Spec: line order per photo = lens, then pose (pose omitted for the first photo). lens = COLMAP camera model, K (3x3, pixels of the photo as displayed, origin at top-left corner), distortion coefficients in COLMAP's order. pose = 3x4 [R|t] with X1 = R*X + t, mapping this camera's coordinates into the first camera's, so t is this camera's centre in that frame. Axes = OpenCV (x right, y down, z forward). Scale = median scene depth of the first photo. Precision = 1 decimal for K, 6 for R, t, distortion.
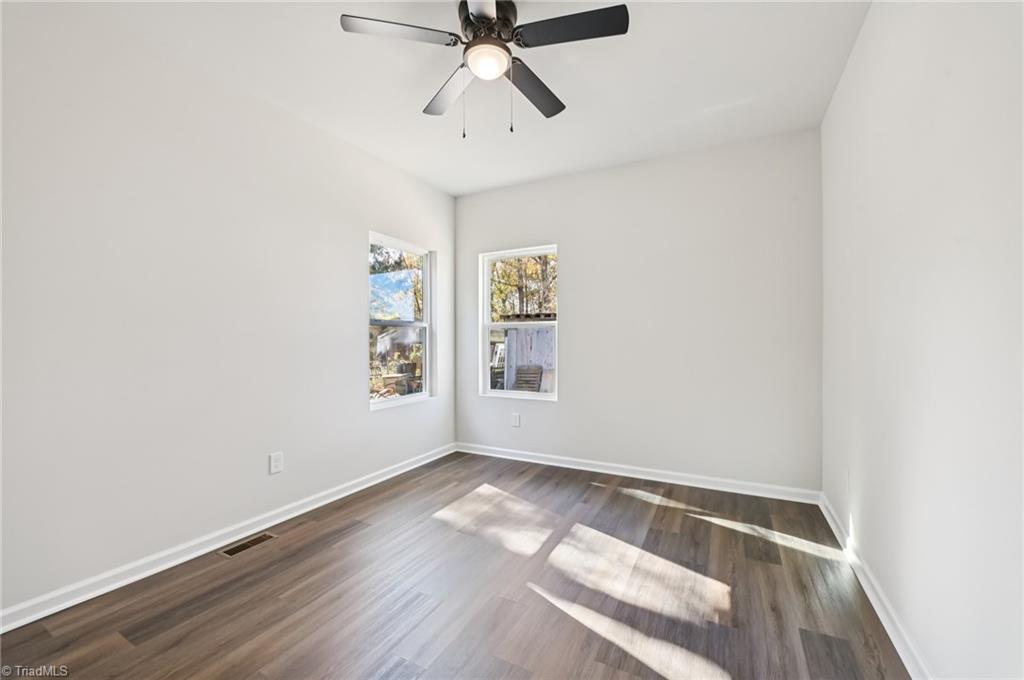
lens RADIAL K [[405.9, 0, 512.6], [0, 405.9, 337.9], [0, 0, 1]] dist [-0.029596, 0.000134]
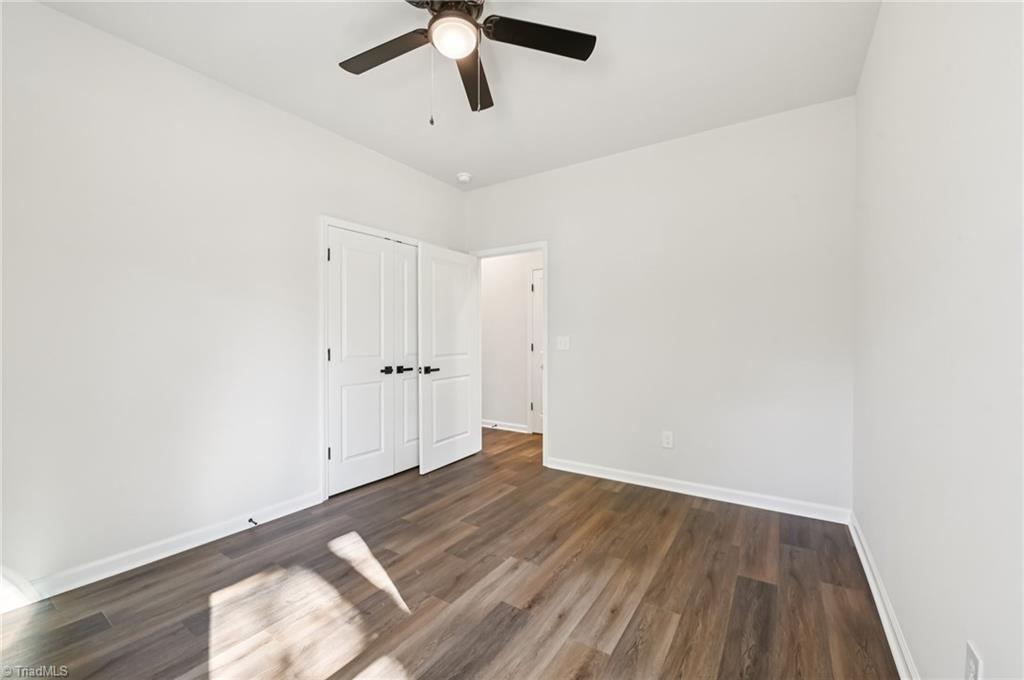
lens RADIAL K [[405.9, 0, 512.6], [0, 405.9, 337.9], [0, 0, 1]] dist [-0.029596, 0.000134]
pose [[-0.994256, 0.003484, 0.106967, -0.297258], [0.003025, 0.999986, -0.004450, 0.005356], [-0.106981, -0.004101, -0.994253, 1.949190]]
